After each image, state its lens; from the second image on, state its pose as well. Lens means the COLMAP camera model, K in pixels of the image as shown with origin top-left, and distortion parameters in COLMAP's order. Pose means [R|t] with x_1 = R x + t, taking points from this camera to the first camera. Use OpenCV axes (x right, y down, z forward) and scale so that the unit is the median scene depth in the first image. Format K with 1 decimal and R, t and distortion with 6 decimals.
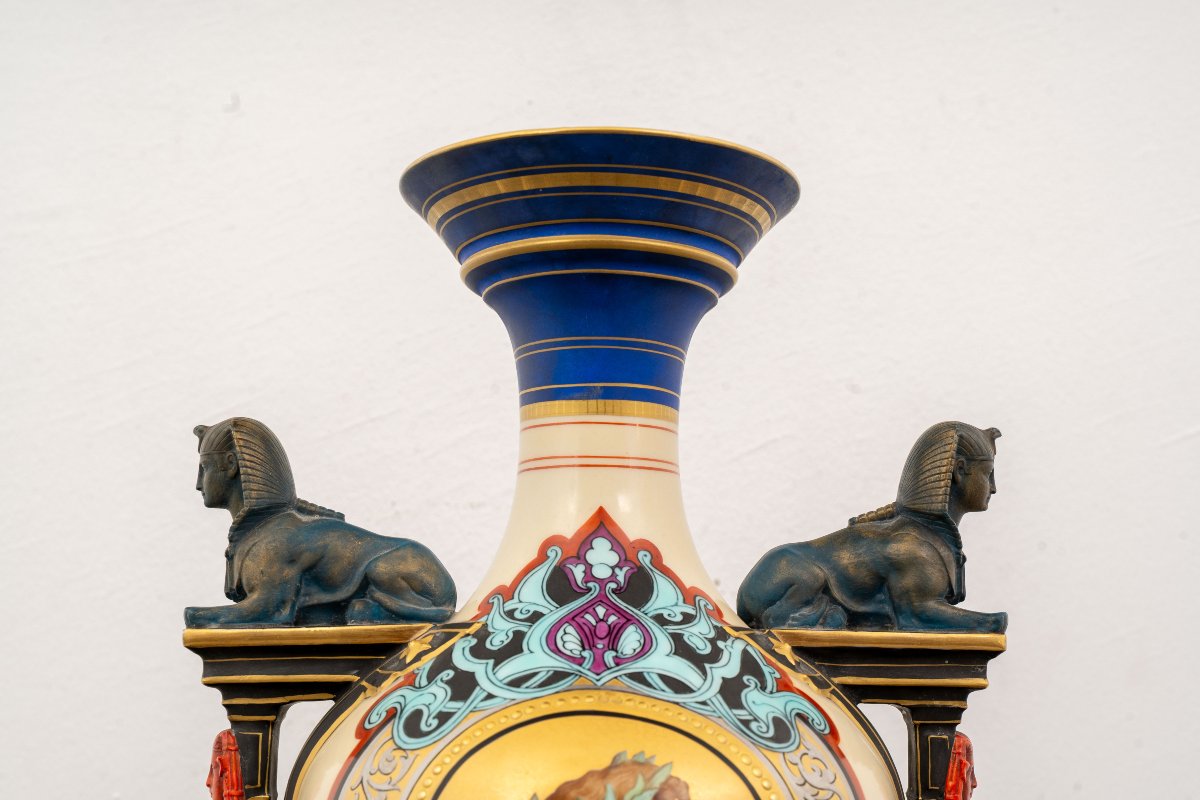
lens RADIAL K [[1604.0, 0, 600.0], [0, 1604.0, 400.0], [0, 0, 1]] dist [-0.009521, 0.010653]
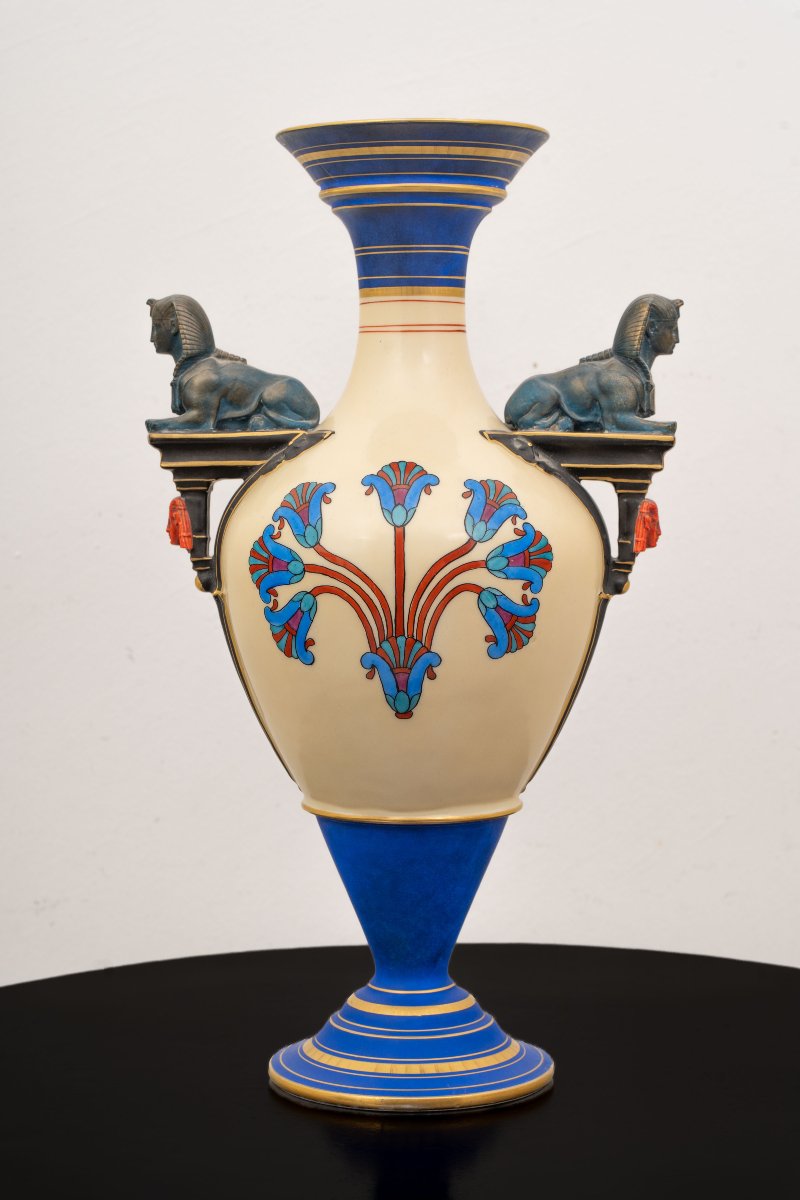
lens RADIAL K [[2525.0, 0, 400.0], [0, 2525.0, 600.0], [0, 0, 1]] dist [0.029205, -0.200109]
pose [[0.997249, 0.003569, -0.074038, 0.174819], [0.012462, 0.976550, 0.214928, -0.232369], [0.073069, -0.215259, 0.973820, -1.464308]]
